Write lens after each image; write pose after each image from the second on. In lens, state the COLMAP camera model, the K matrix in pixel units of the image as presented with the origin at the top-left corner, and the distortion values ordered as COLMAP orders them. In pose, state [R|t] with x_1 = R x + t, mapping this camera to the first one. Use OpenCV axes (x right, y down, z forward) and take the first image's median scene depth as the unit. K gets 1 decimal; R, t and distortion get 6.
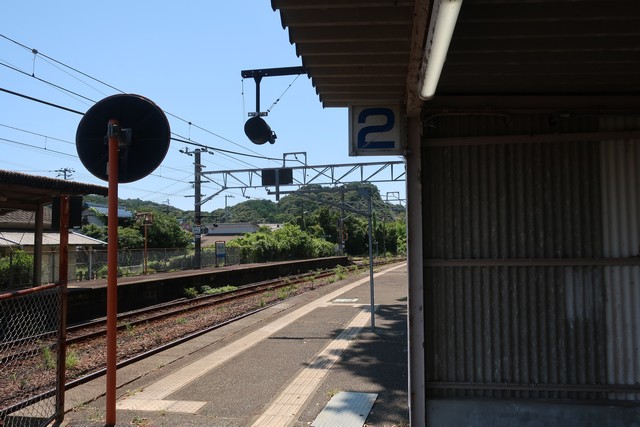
lens RADIAL K [[503.9, 0, 322.3], [0, 503.9, 215.4], [0, 0, 1]] dist [-0.009036, -0.000309]
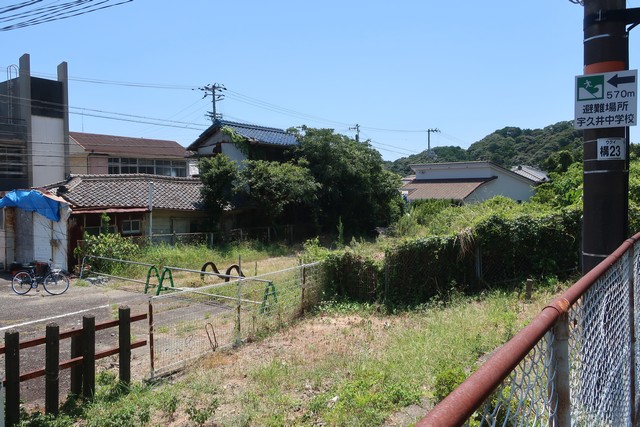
lens RADIAL K [[503.9, 0, 318.4], [0, 503.9, 212.8], [0, 0, 1]] dist [-0.009036, -0.000309]
pose [[0.935665, 0.017426, -0.352458, -0.165478], [0.015213, 0.995860, 0.089623, 0.027567], [0.352560, -0.089219, 0.931526, 0.498810]]
